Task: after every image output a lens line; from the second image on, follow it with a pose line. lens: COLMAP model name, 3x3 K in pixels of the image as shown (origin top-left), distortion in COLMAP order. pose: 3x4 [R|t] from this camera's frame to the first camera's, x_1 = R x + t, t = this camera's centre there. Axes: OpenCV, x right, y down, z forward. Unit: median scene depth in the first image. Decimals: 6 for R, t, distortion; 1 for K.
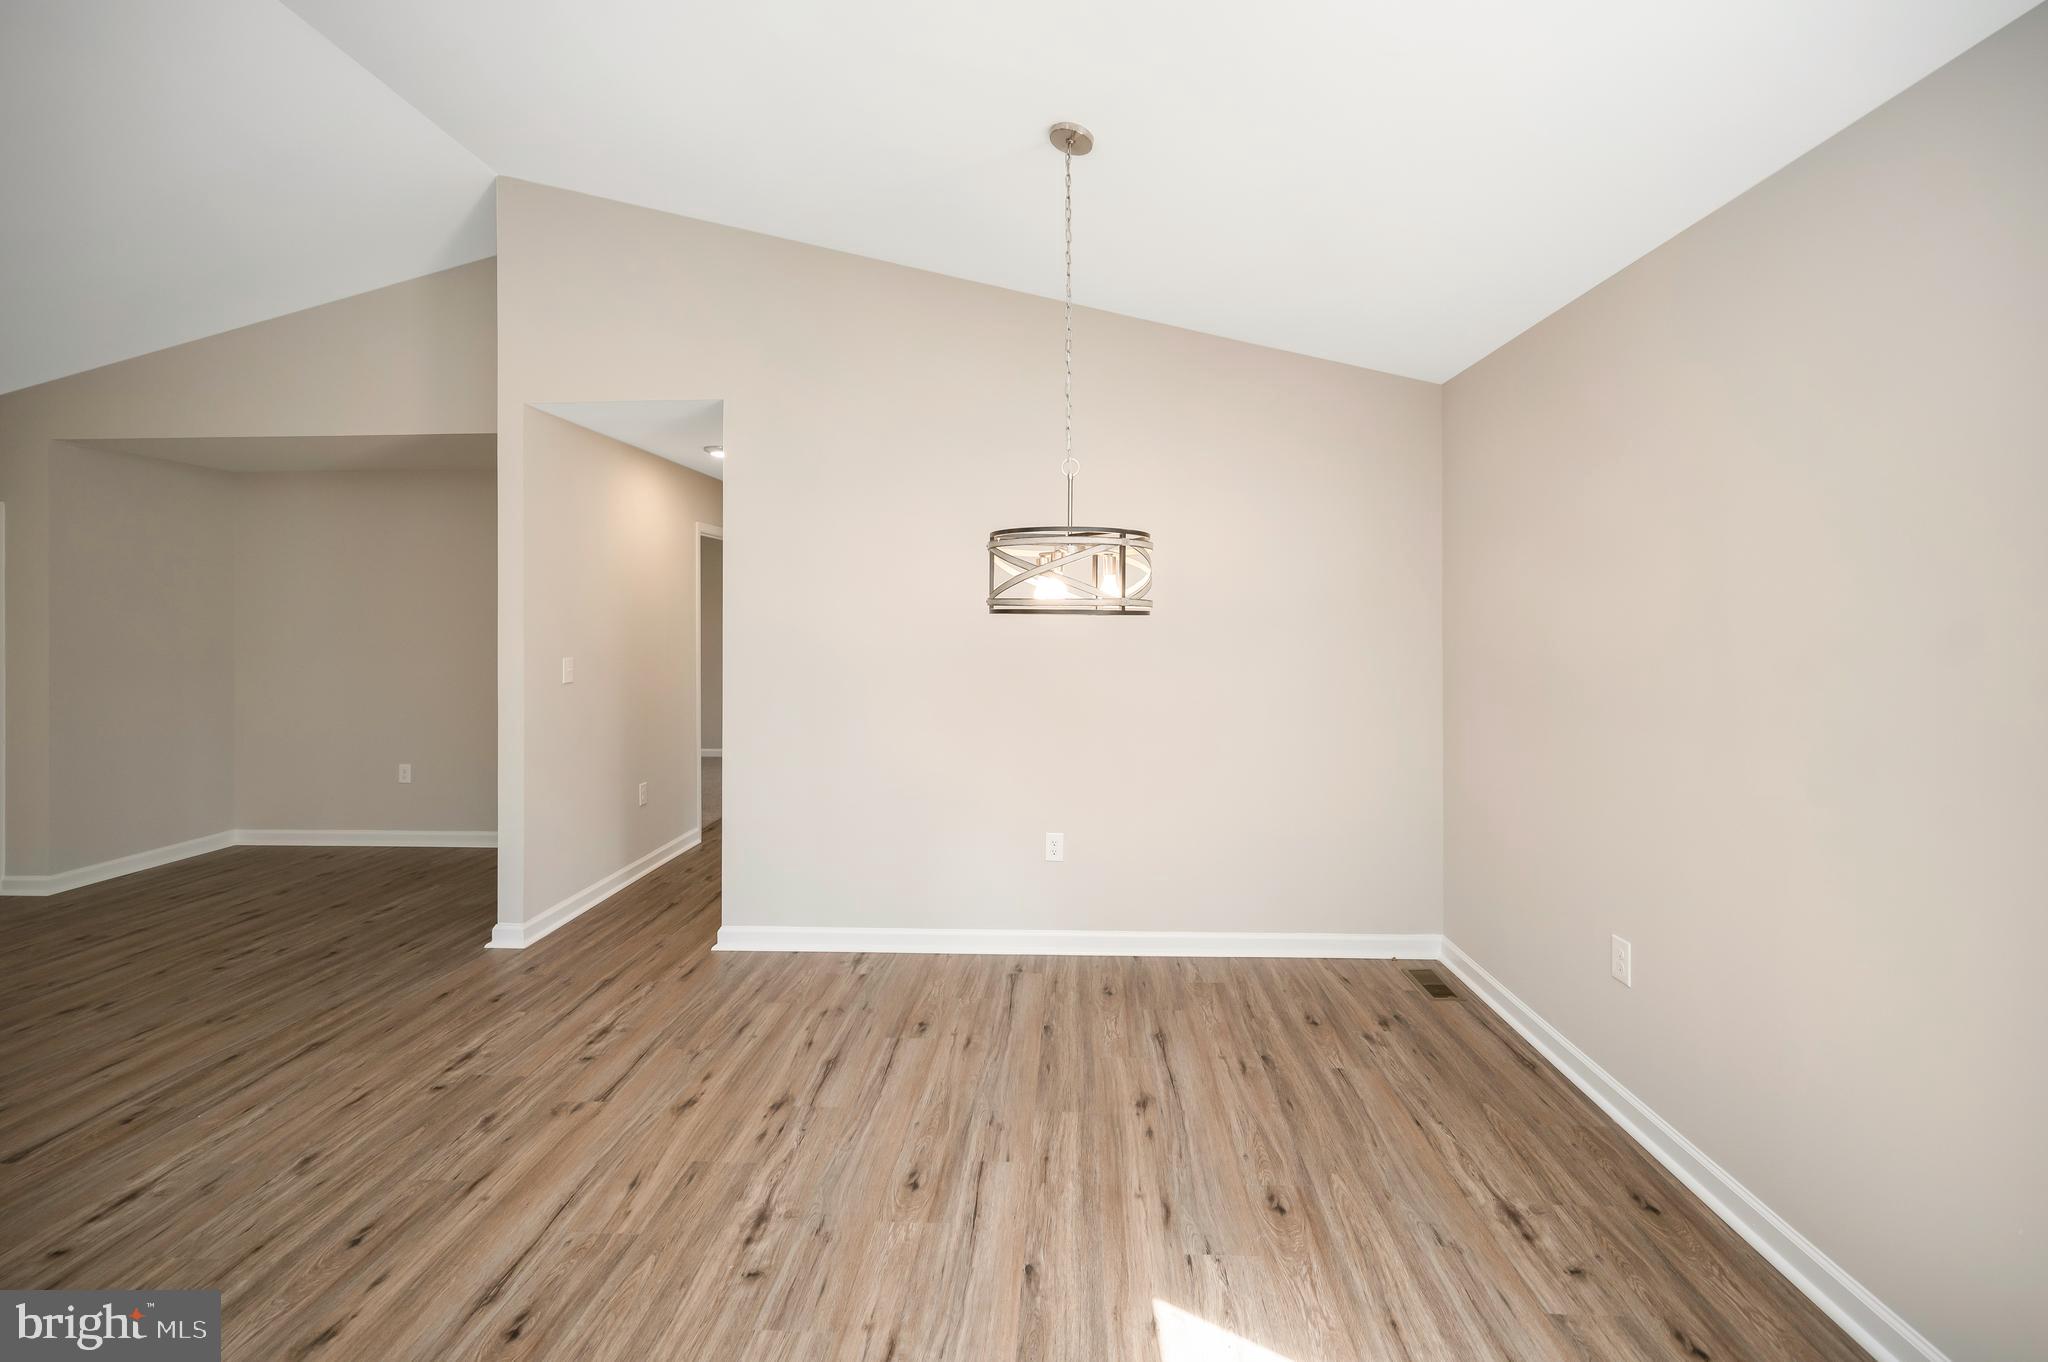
lens RADIAL K [[847.5, 0, 1035.8], [0, 847.5, 595.5], [0, 0, 1]] dist [-0.000873, -0.000154]
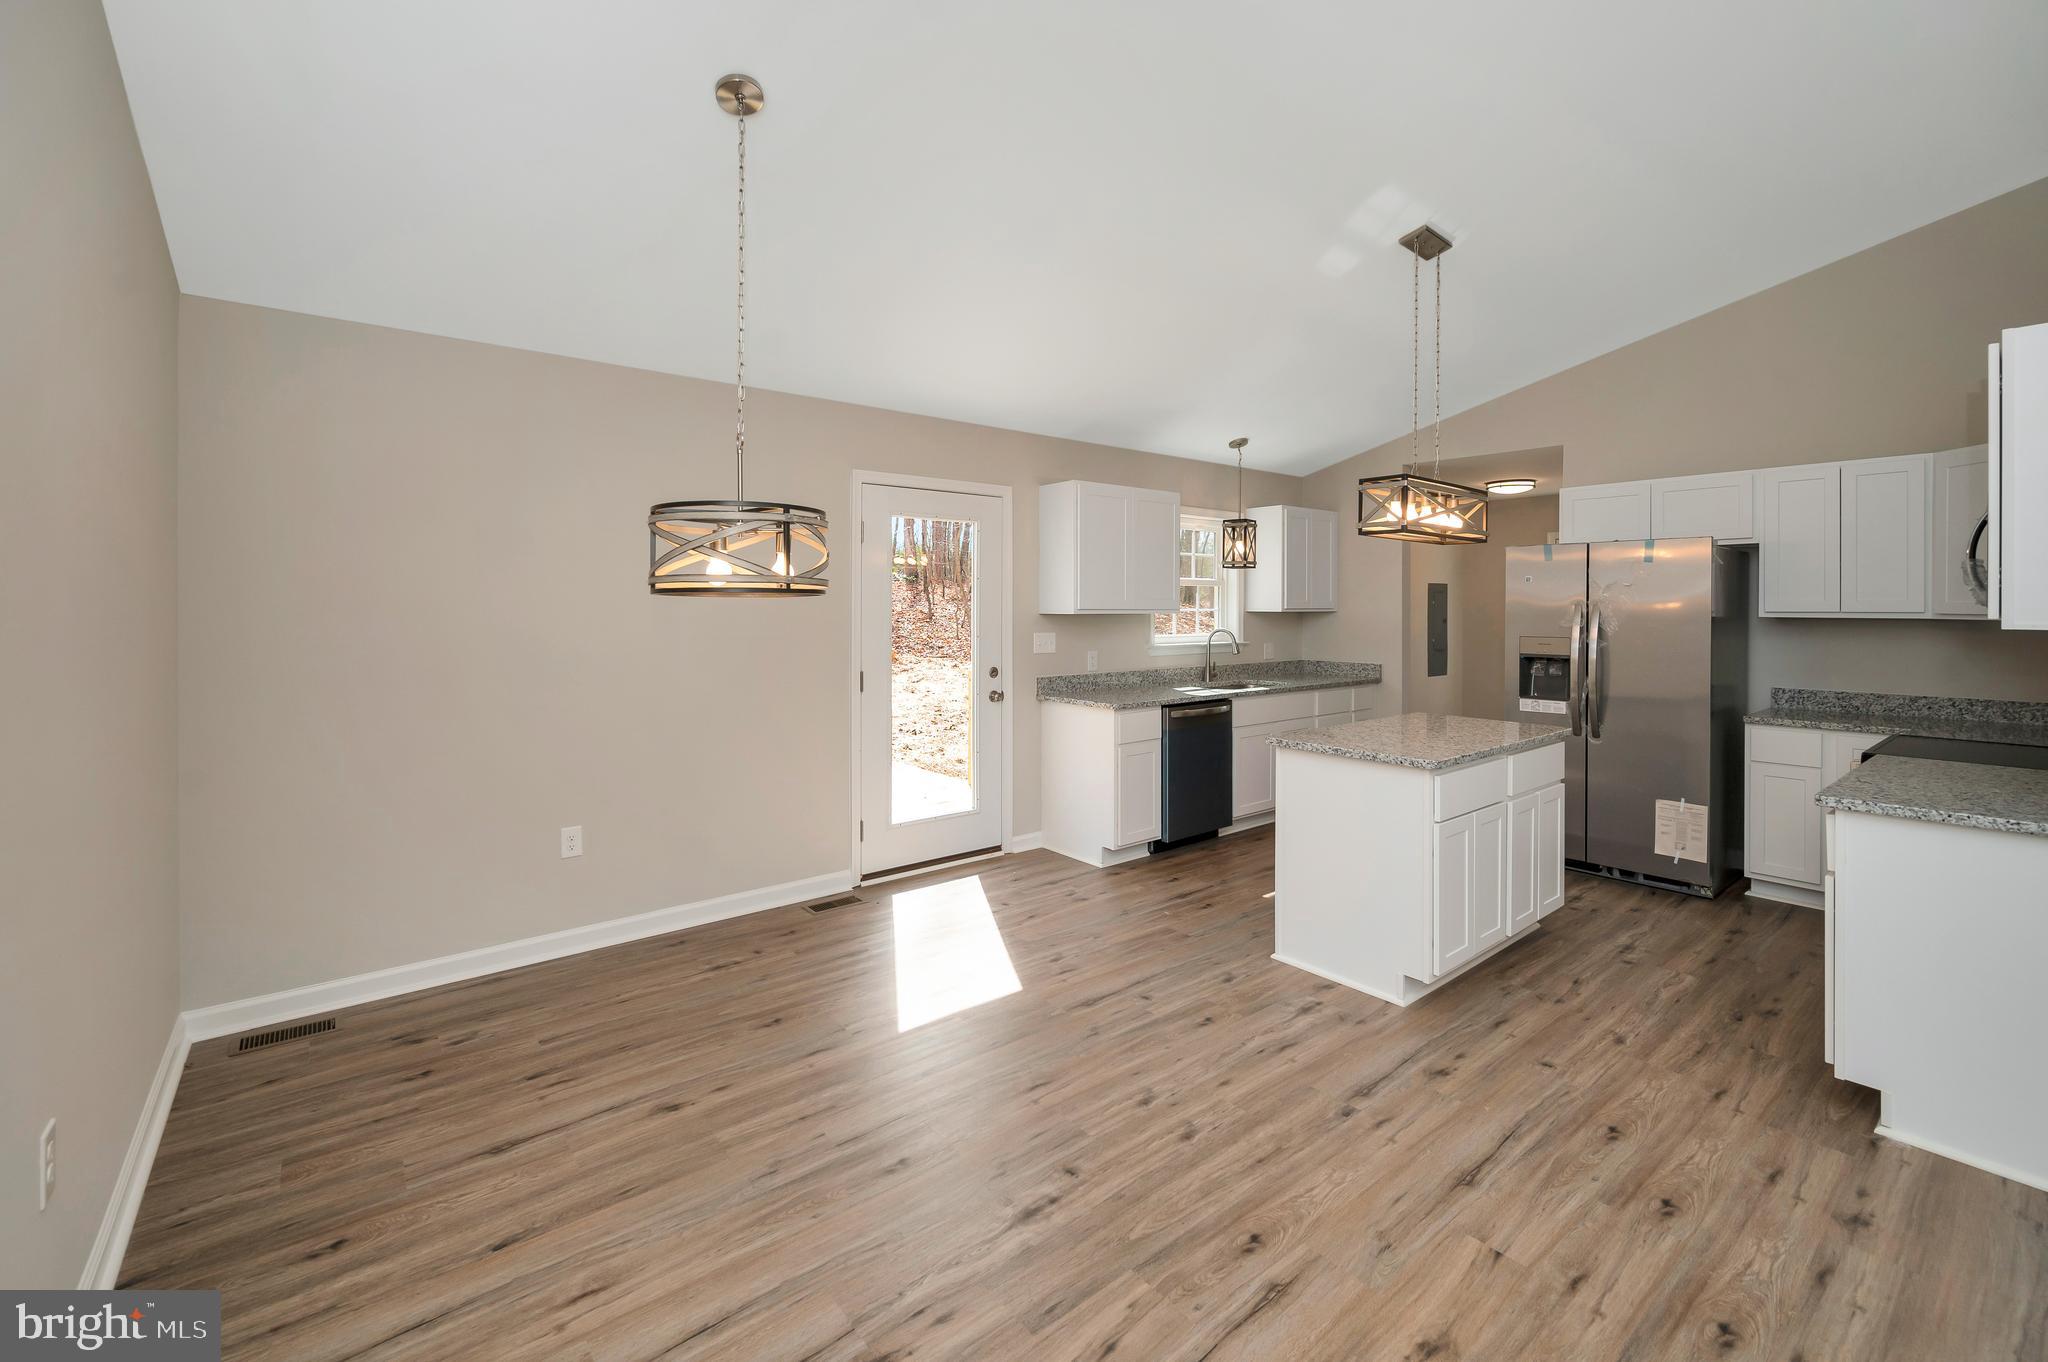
lens RADIAL K [[856.7, 0, 1007.6], [0, 856.7, 627.4], [0, 0, 1]] dist [-0.000694, -0.000342]
pose [[-0.657741, -0.015681, 0.753081, -0.919307], [-0.021717, 0.999762, 0.001850, 0.052776], [-0.752931, -0.015138, -0.657926, 1.483764]]
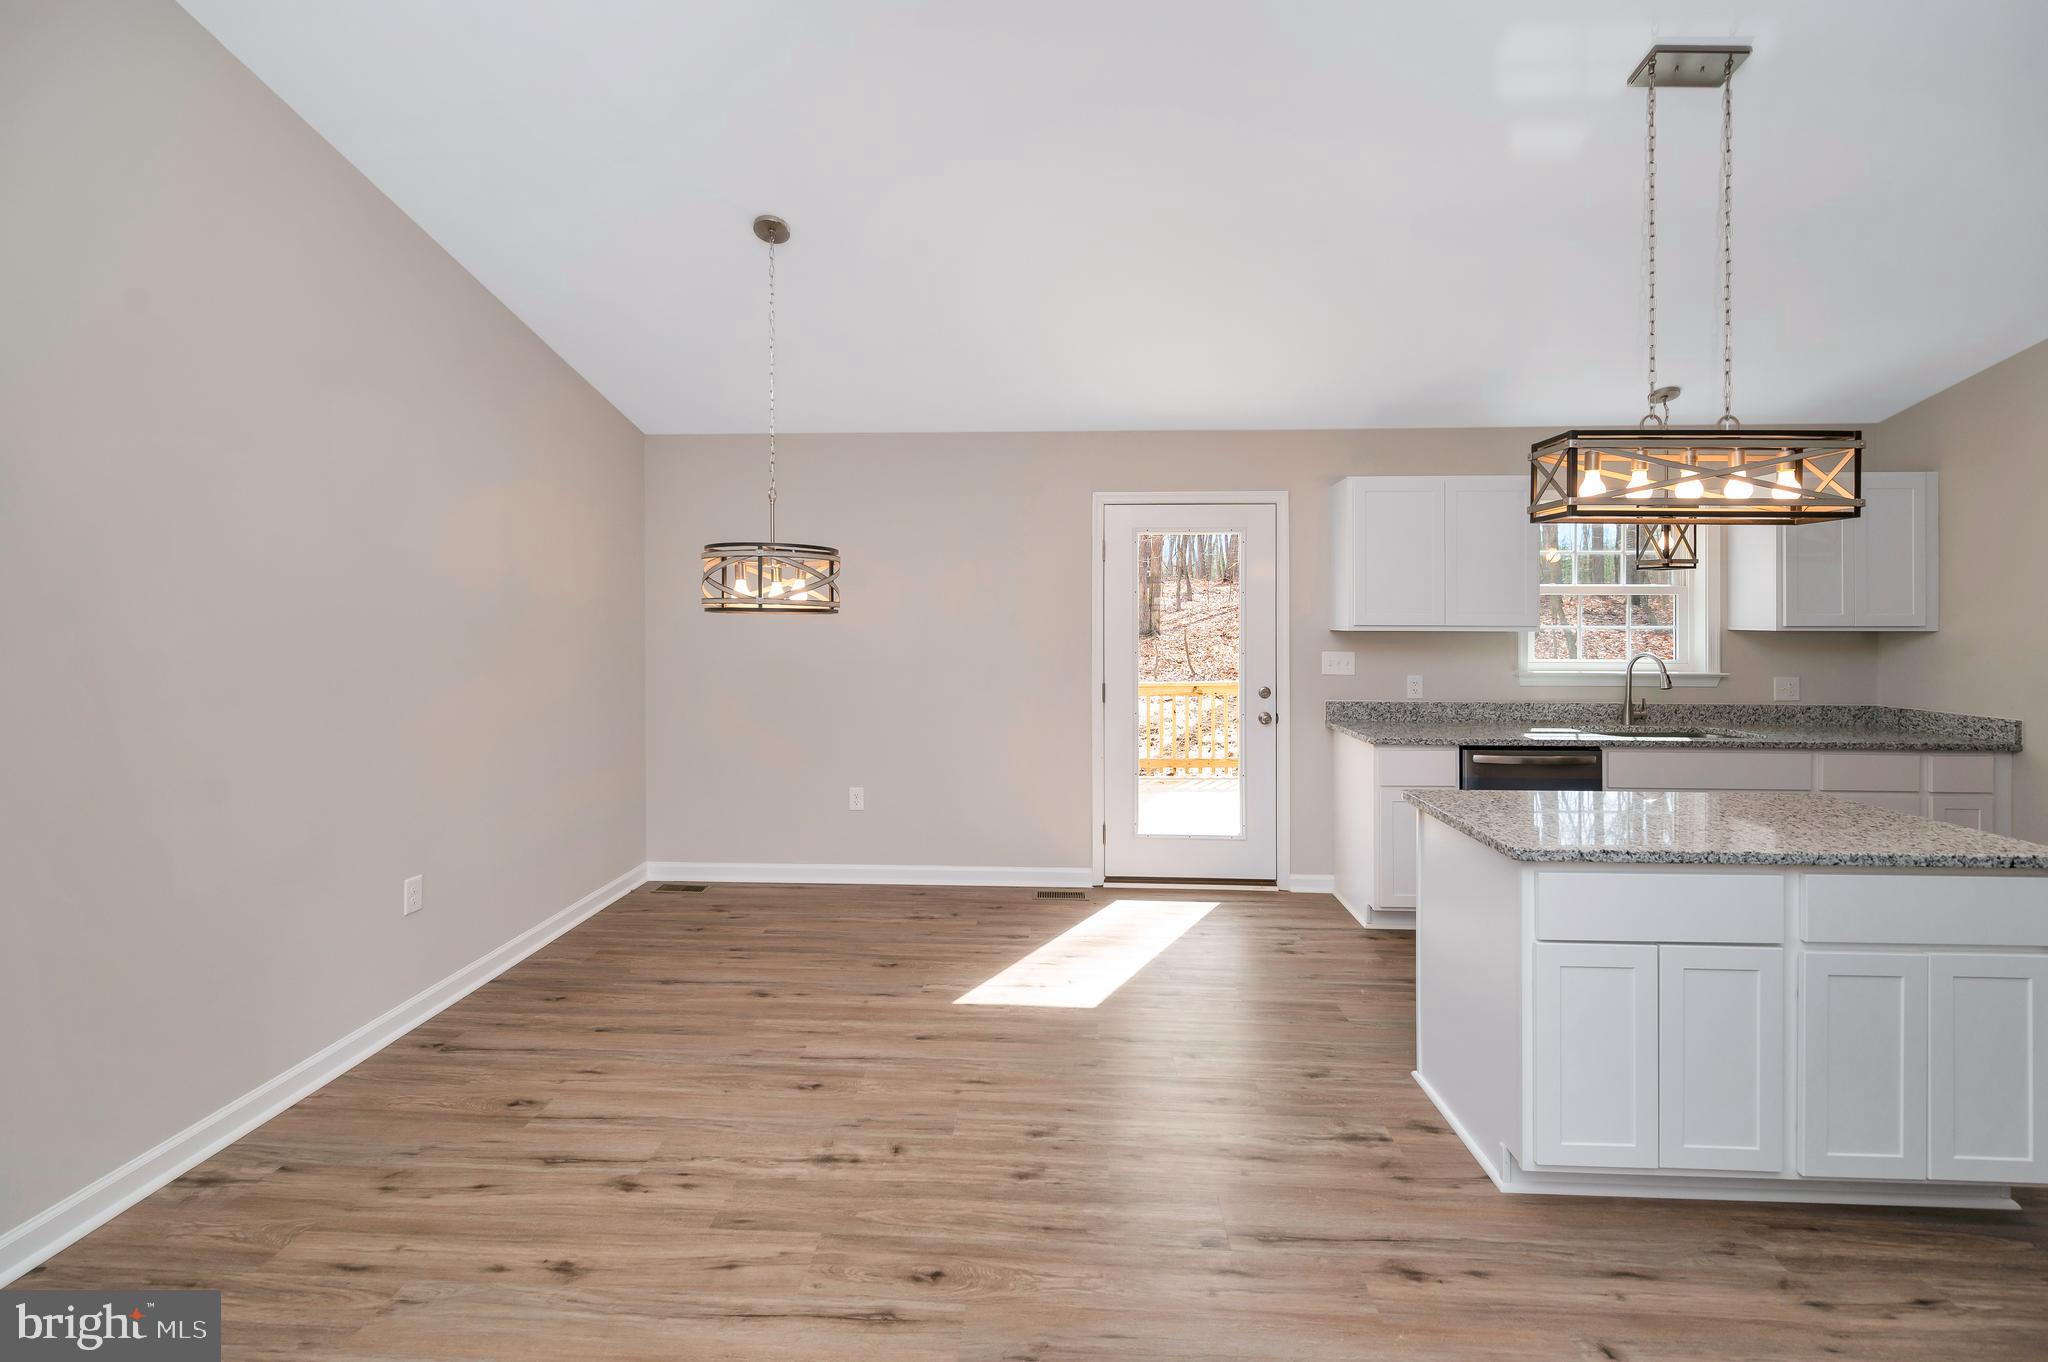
lens RADIAL K [[843.9, 0, 1024.0], [0, 843.9, 640.8], [0, 0, 1]] dist [-0.000630, 0.000149]
pose [[0.002408, -0.021778, 0.999760, -1.243171], [-0.033429, 0.999202, 0.021847, 0.025852], [-0.999438, -0.033473, 0.001678, 0.677095]]
